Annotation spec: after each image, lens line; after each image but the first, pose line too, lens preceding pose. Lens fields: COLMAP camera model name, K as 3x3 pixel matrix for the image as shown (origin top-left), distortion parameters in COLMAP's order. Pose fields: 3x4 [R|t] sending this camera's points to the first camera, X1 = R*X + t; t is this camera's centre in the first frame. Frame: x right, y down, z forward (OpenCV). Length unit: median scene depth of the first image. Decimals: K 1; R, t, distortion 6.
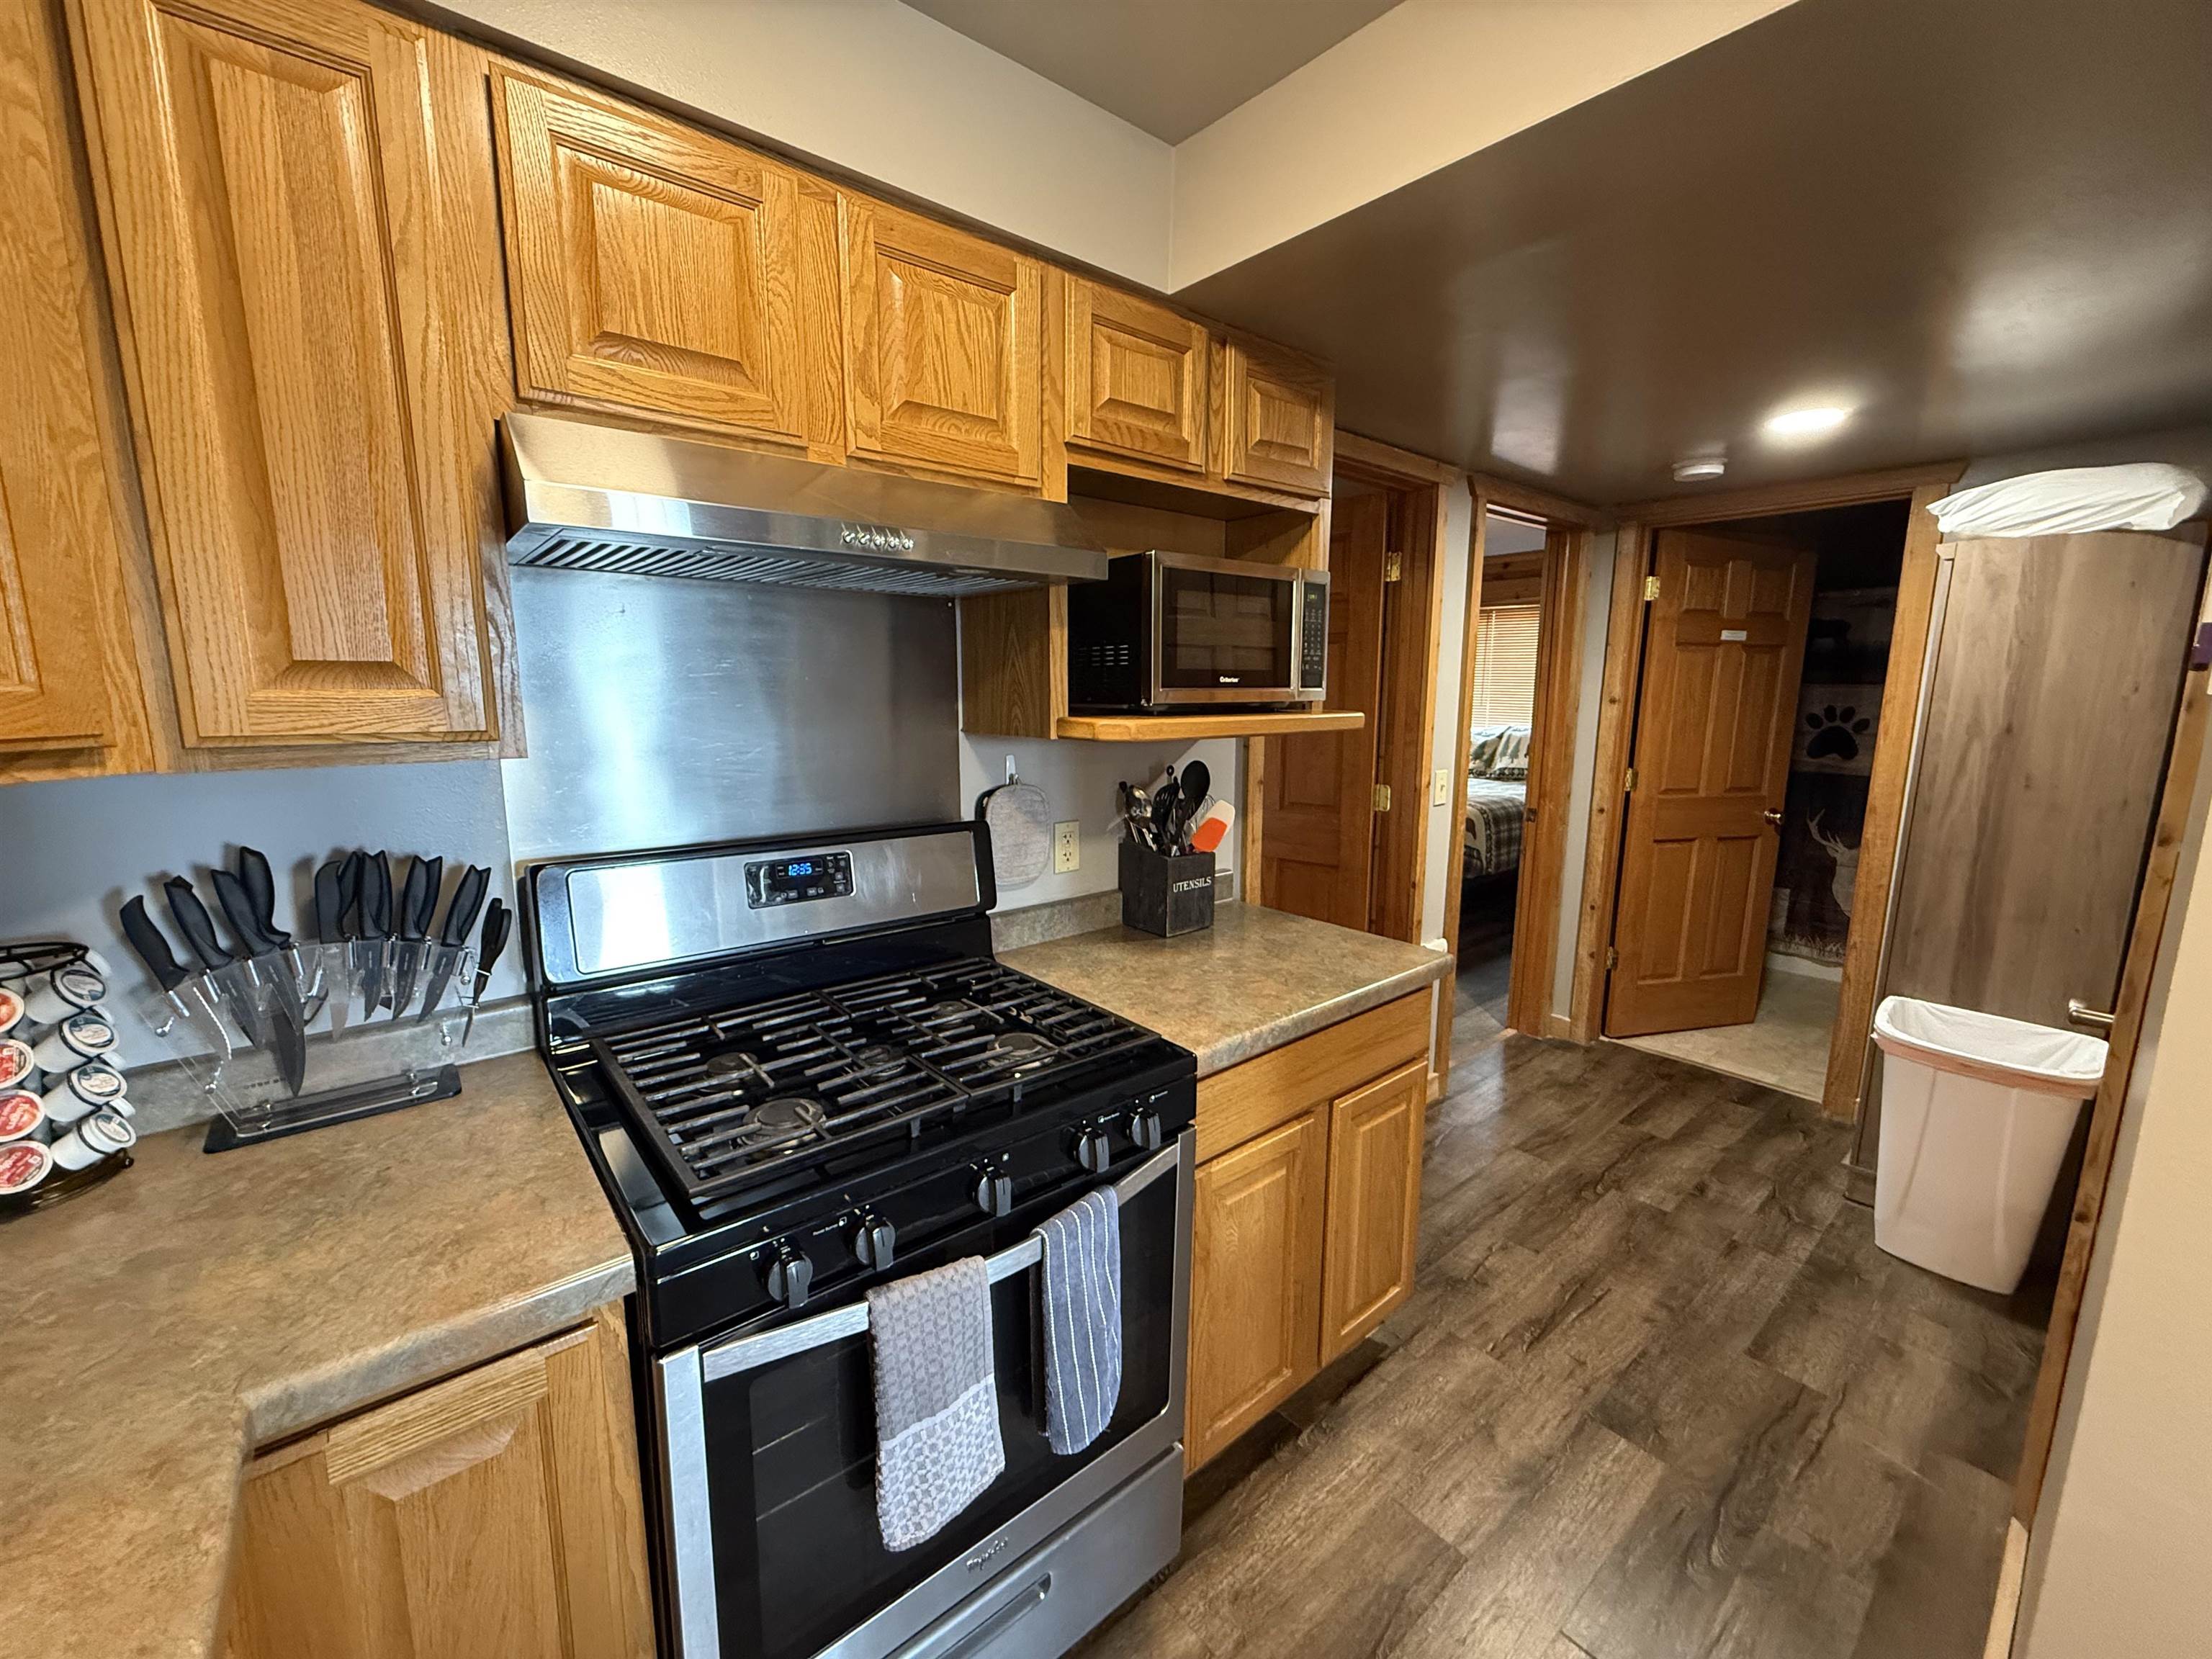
lens RADIAL K [[879.8, 0, 1114.0], [0, 879.8, 825.7], [0, 0, 1]] dist [0.002326, -0.001065]
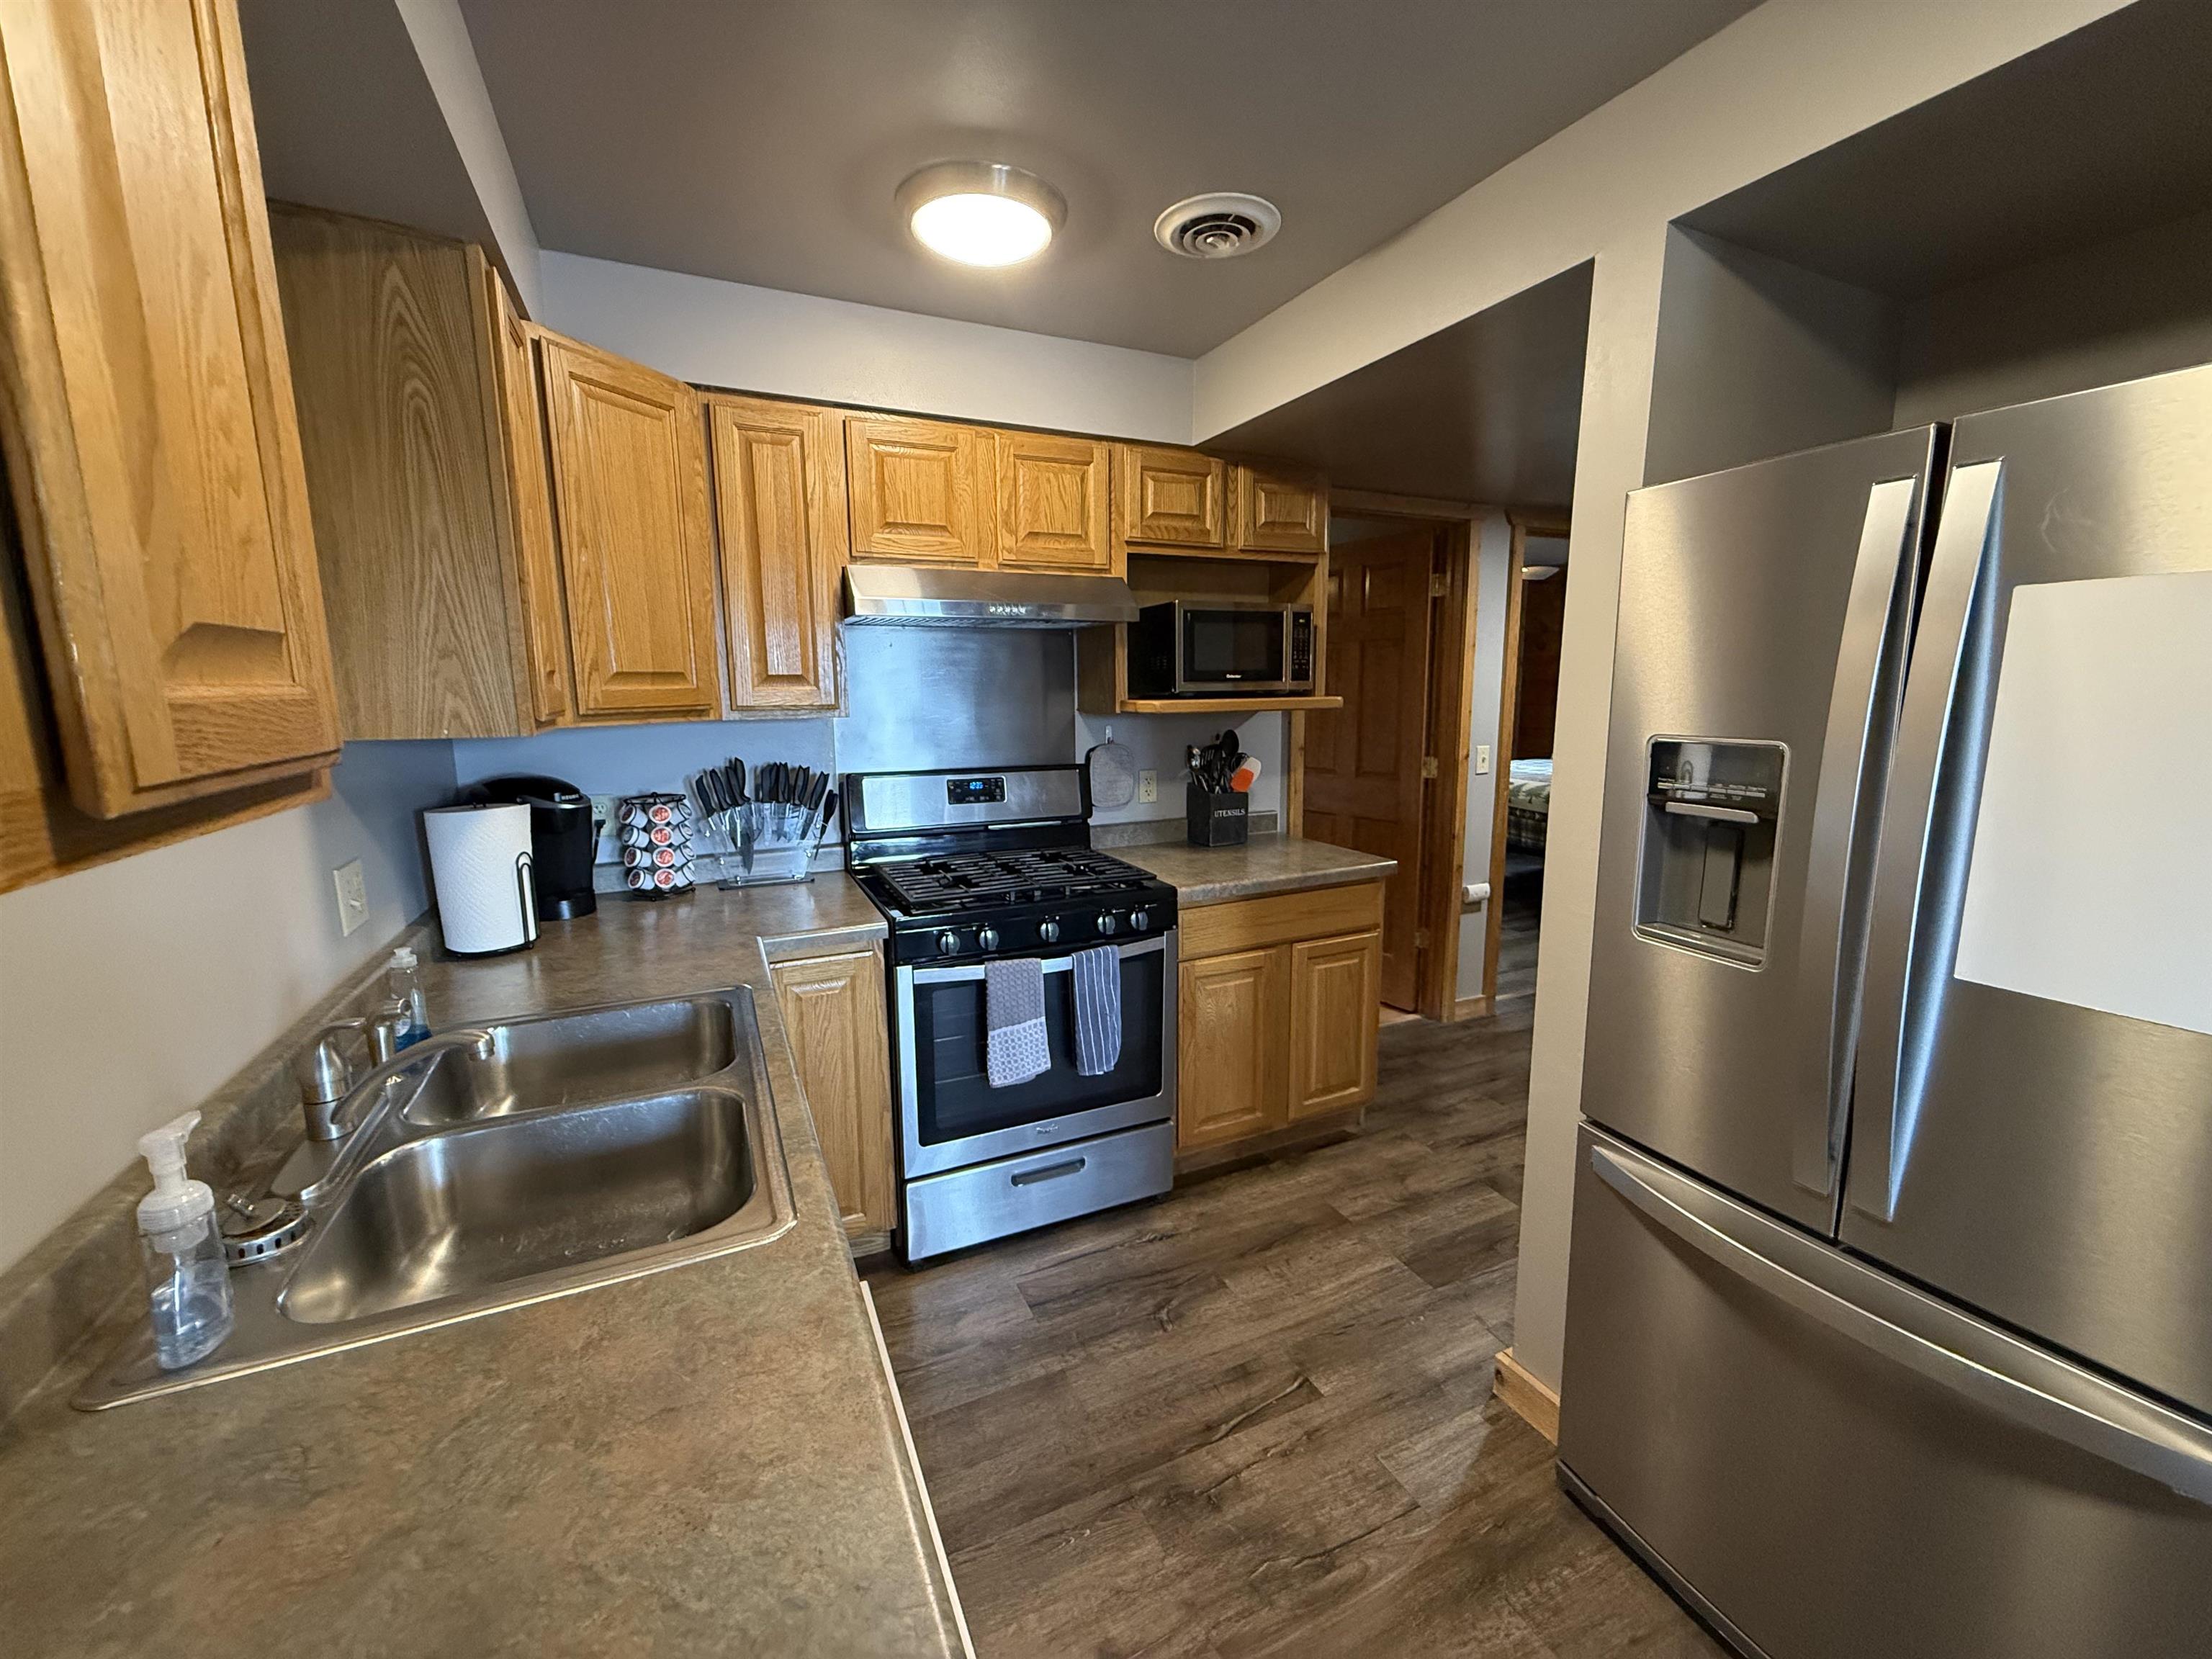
lens RADIAL K [[879.8, 0, 1123.1], [0, 879.8, 818.7], [0, 0, 1]] dist [0.002326, -0.001065]
pose [[0.969316, 0.024080, -0.244636, 0.334993], [-0.025634, 0.999666, -0.003171, 0.103044], [0.244478, 0.009345, 0.969610, -0.598200]]
